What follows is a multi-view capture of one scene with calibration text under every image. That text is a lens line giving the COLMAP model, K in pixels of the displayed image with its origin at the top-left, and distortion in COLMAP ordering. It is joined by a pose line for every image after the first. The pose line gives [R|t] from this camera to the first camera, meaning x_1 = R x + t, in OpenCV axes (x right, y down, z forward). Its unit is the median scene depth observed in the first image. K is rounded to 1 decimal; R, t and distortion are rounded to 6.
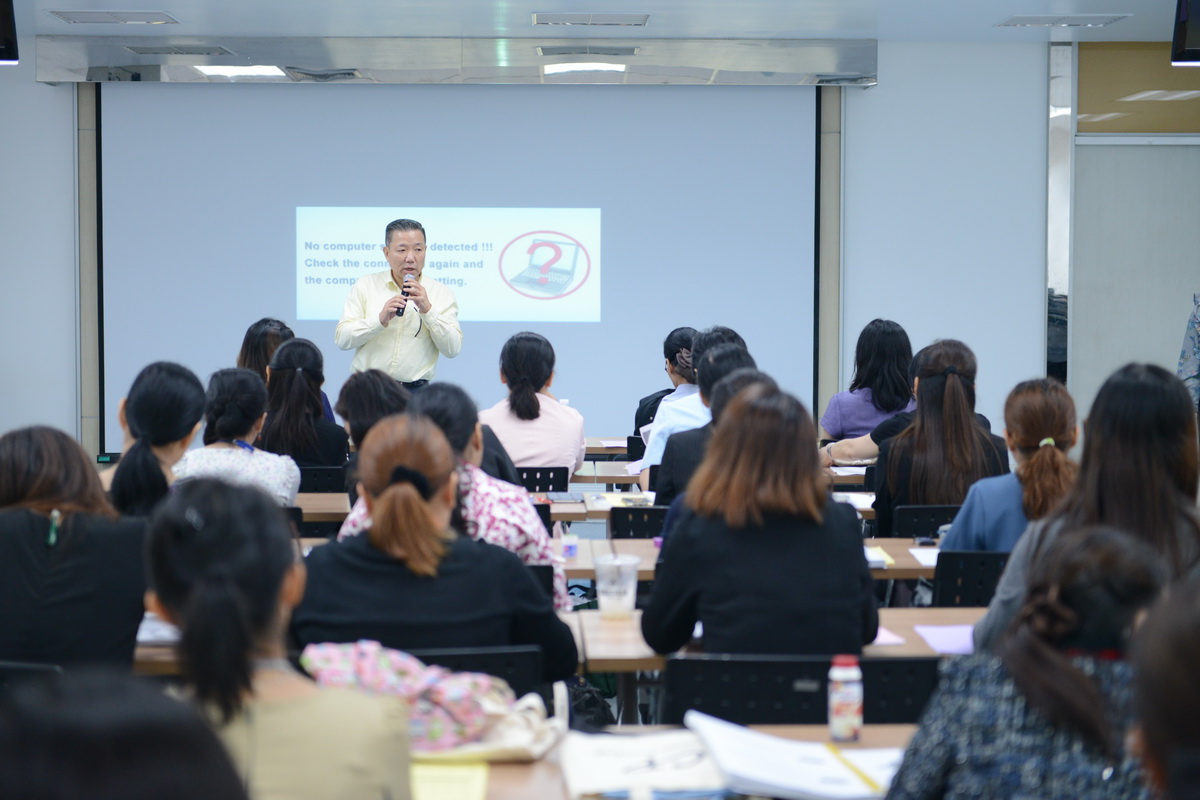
lens RADIAL K [[2406.6, 0, 600.0], [0, 2406.6, 400.0], [0, 0, 1]] dist [0.006891, 0.029625]
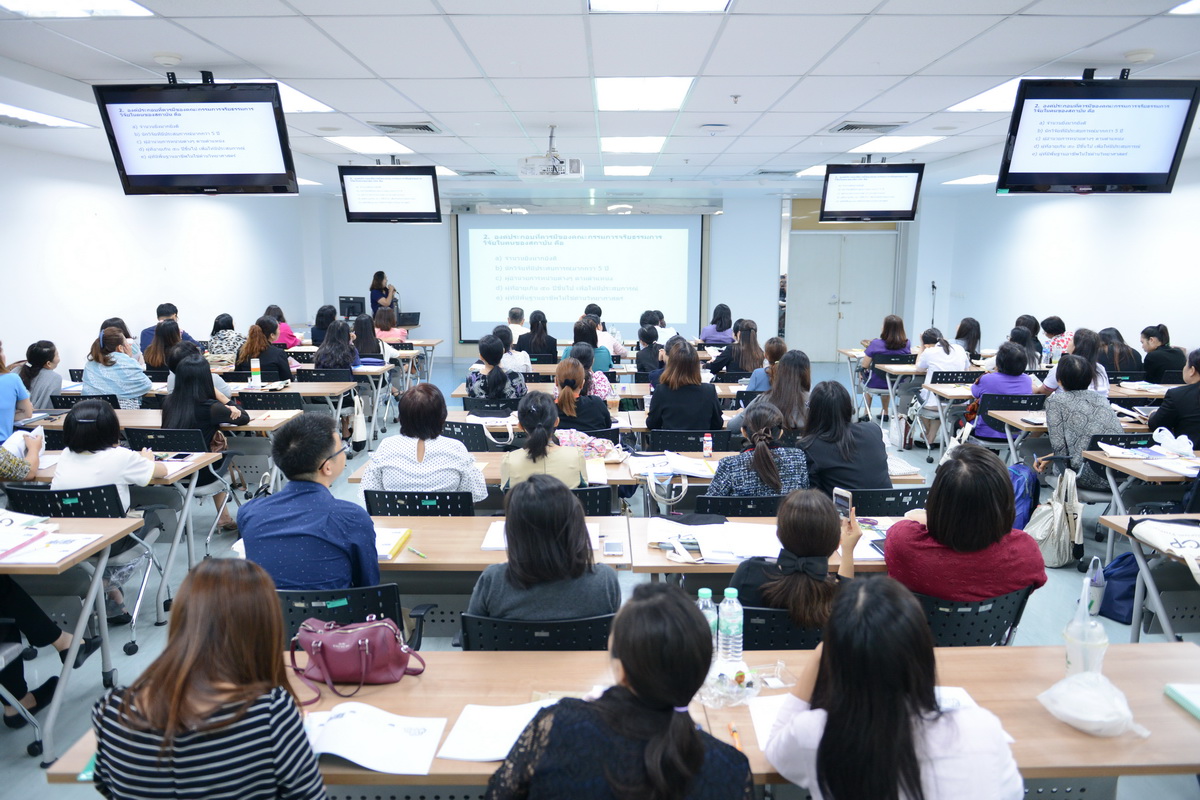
lens RADIAL K [[839.3, 0, 600.0], [0, 839.3, 400.0], [0, 0, 1]] dist [0.000362, -0.000003]
pose [[0.999561, -0.000919, -0.029600, -0.017027], [0.003998, 0.994556, 0.104130, -0.062340], [0.029343, -0.104203, 0.994123, -0.198723]]
